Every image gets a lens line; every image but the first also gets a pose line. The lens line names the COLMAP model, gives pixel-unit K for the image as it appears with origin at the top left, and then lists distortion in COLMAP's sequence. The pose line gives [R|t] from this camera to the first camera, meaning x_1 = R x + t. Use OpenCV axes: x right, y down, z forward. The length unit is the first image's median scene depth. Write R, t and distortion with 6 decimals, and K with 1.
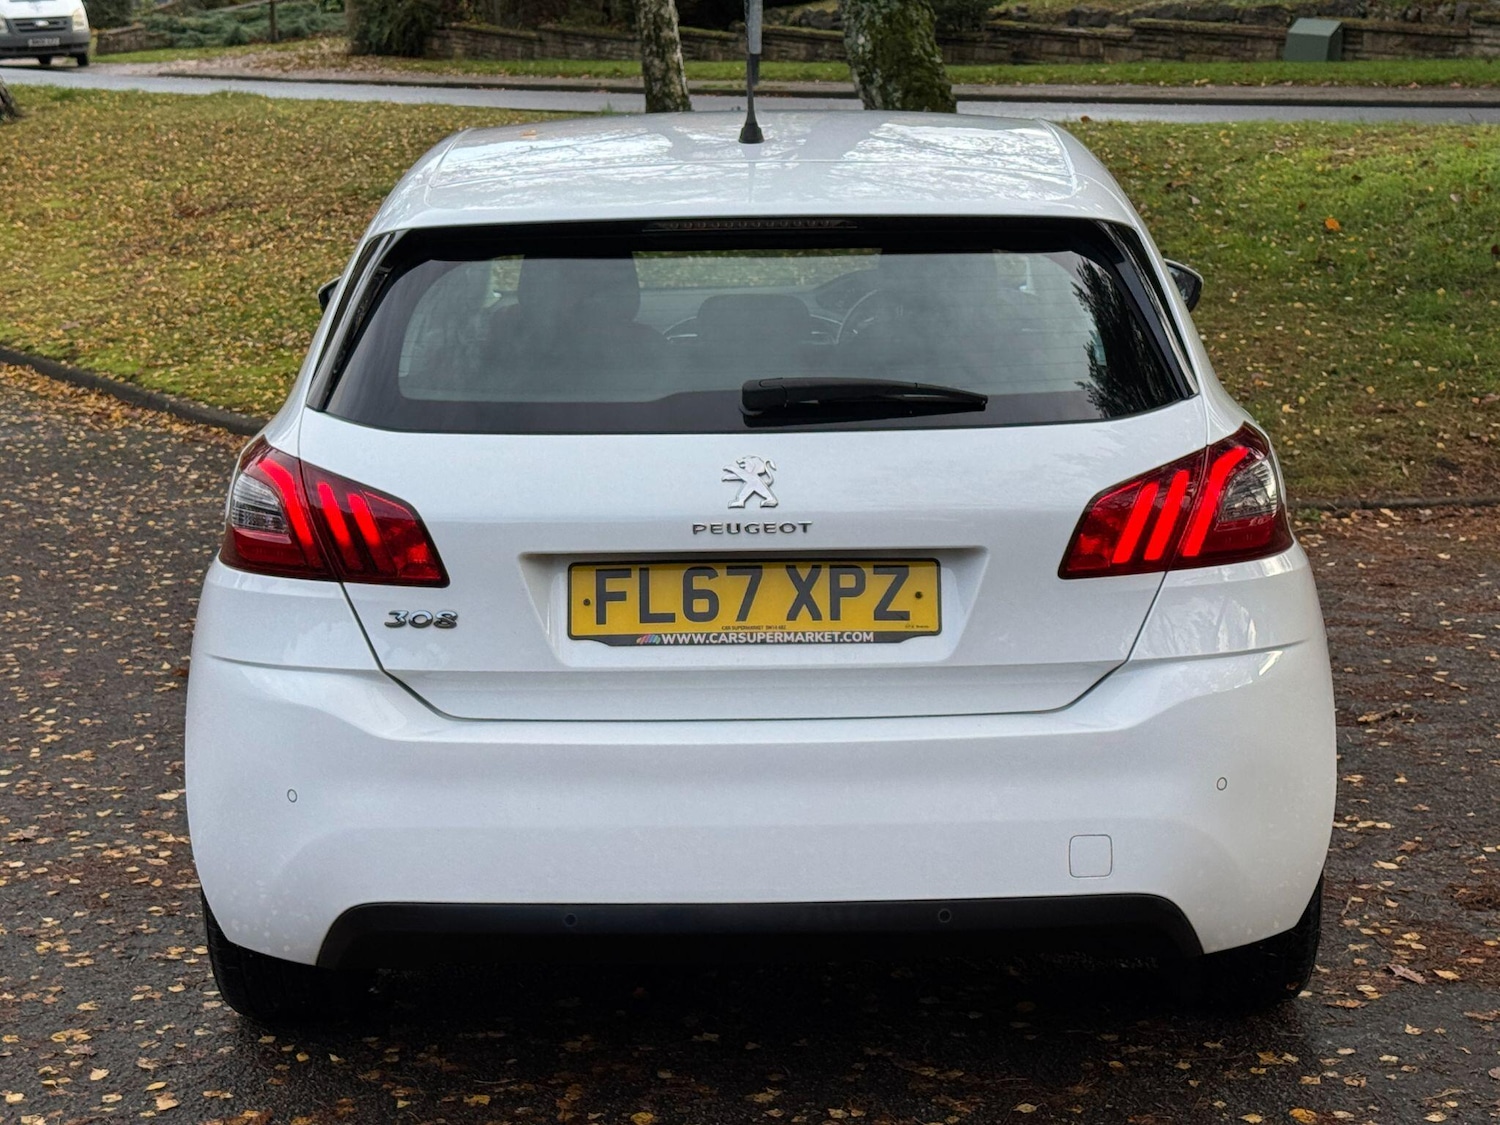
lens RADIAL K [[2798.5, 0, 729.3], [0, 2798.5, 576.3], [0, 0, 1]] dist [0.144293, 0.000000]
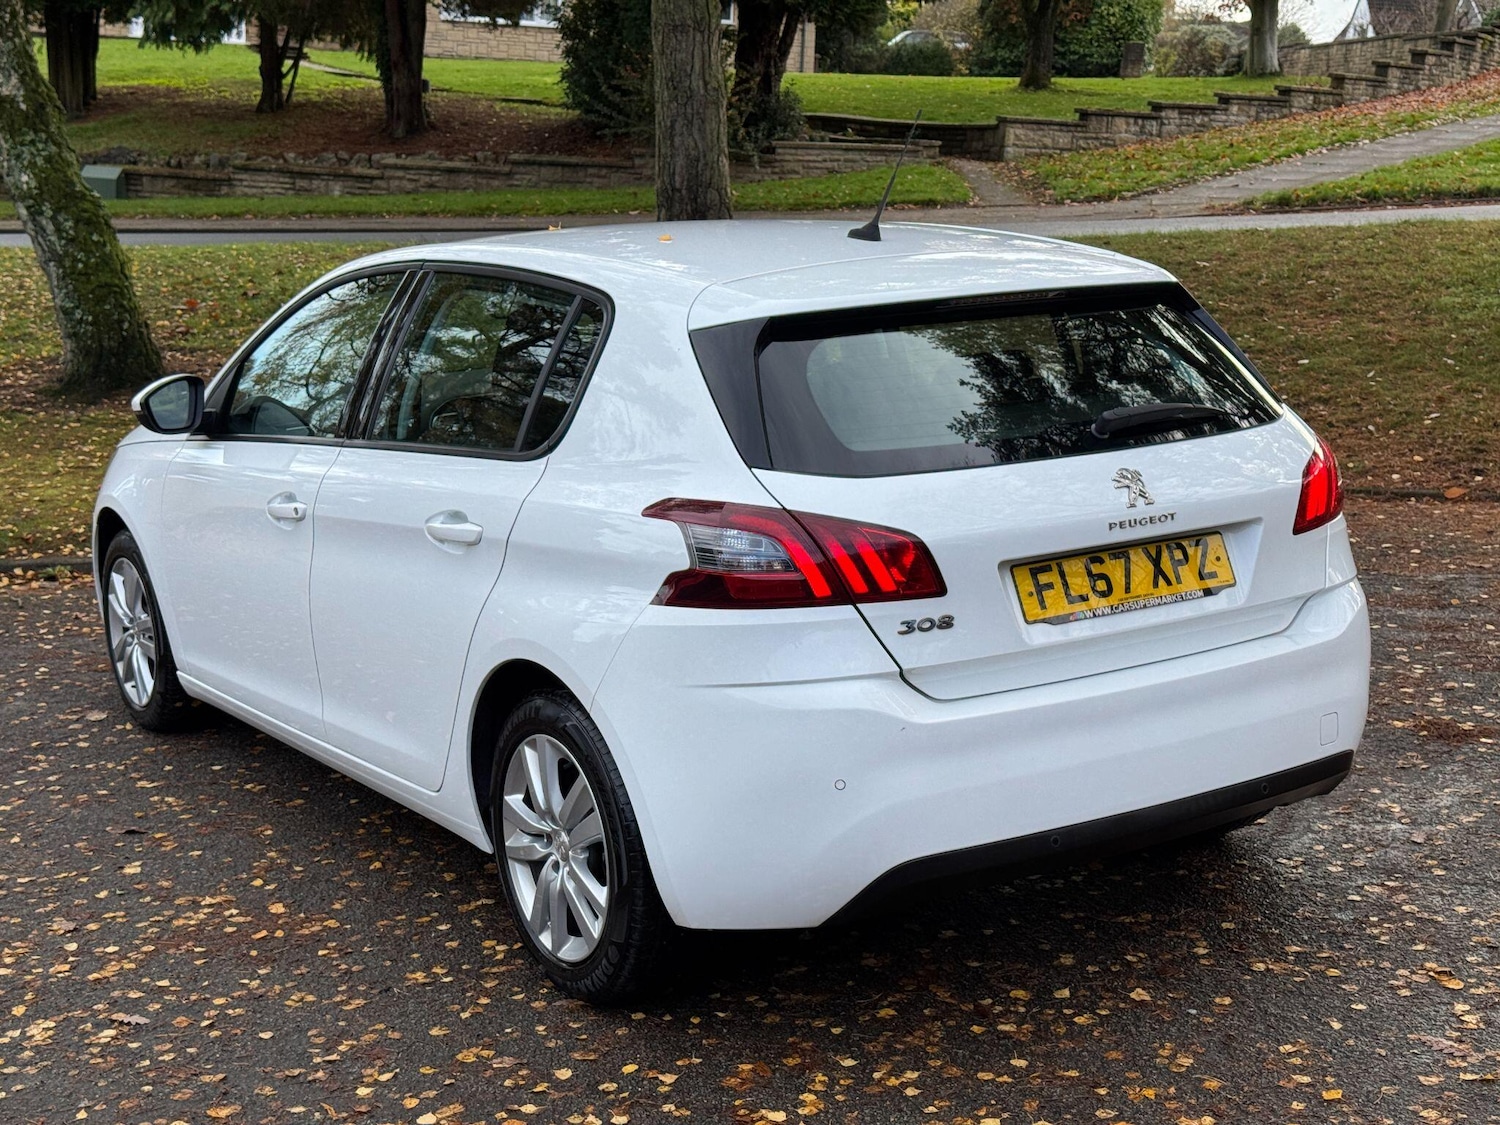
lens RADIAL K [[2157.6, 0, 787.1], [0, 2157.6, 574.5], [0, 0, 1]] dist [0.124046, 0.000000]
pose [[0.823643, -0.118762, 0.554534, -0.688260], [0.125004, 0.991796, 0.026741, -0.039845], [-0.553160, 0.047294, 0.831731, 0.240757]]
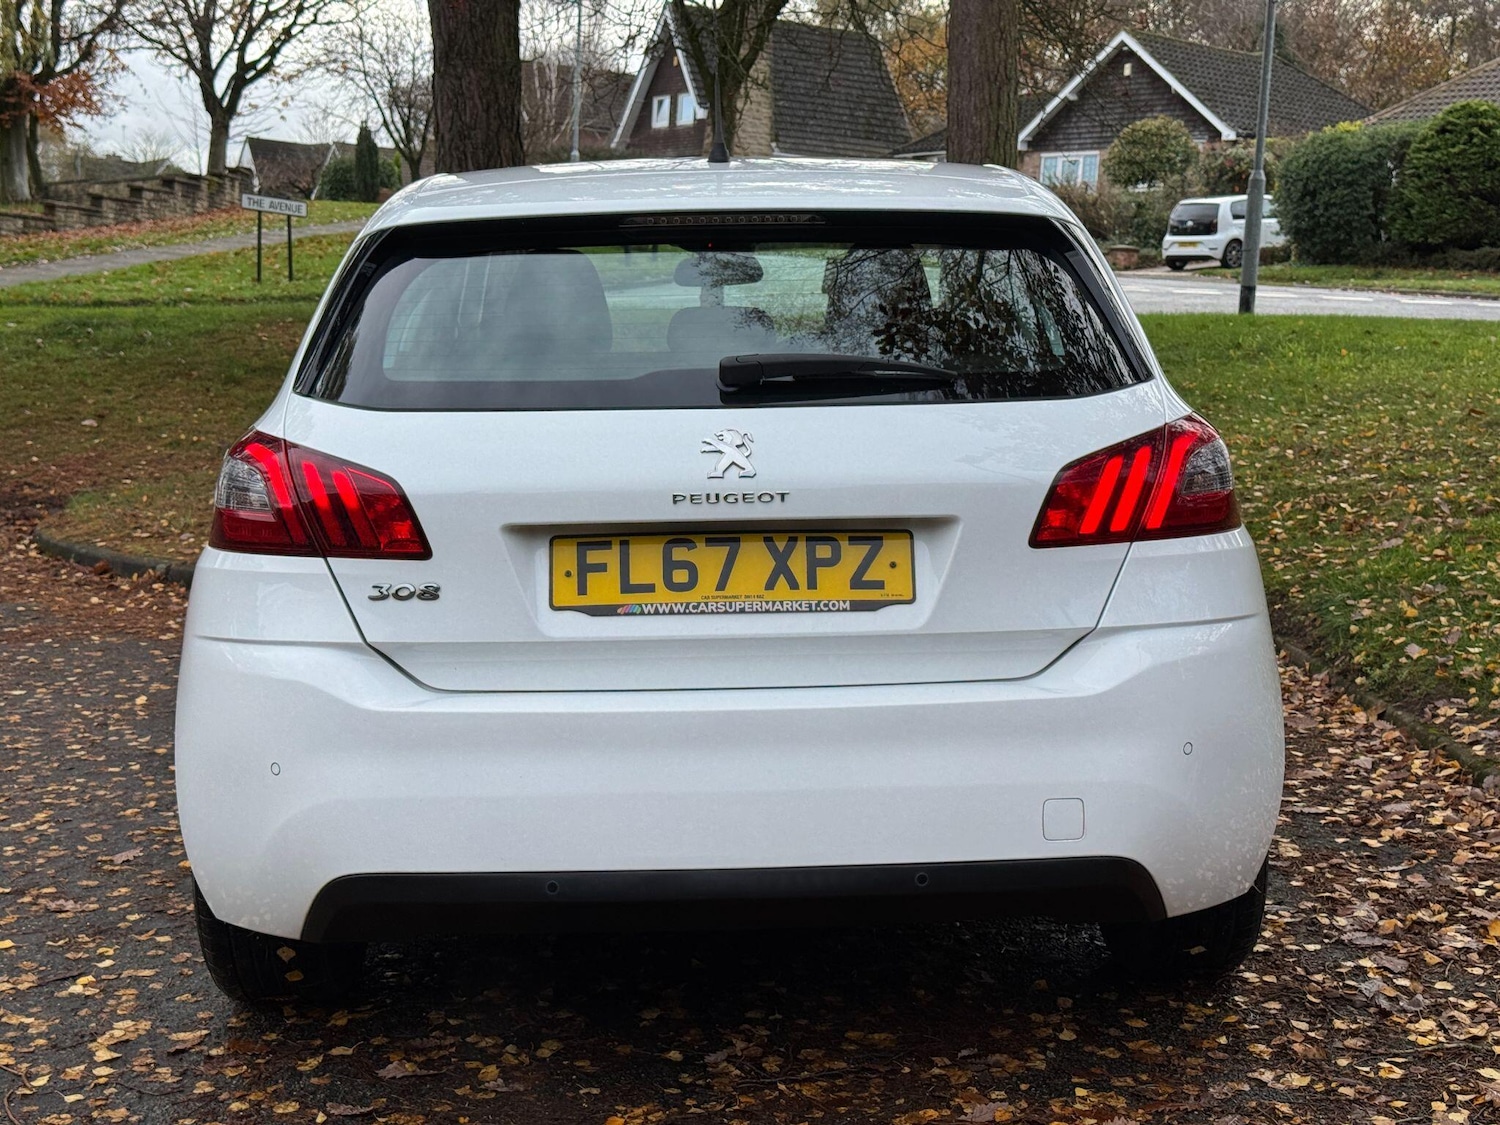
lens RADIAL K [[2160.7, 0, 744.2], [0, 2160.7, 562.8], [0, 0, 1]] dist [0.114259, 0.000000]
pose [[0.999270, -0.005432, 0.037814, -0.016627], [0.007249, 0.998817, -0.048087, 0.043532], [-0.037508, 0.048326, 0.998127, 0.212910]]
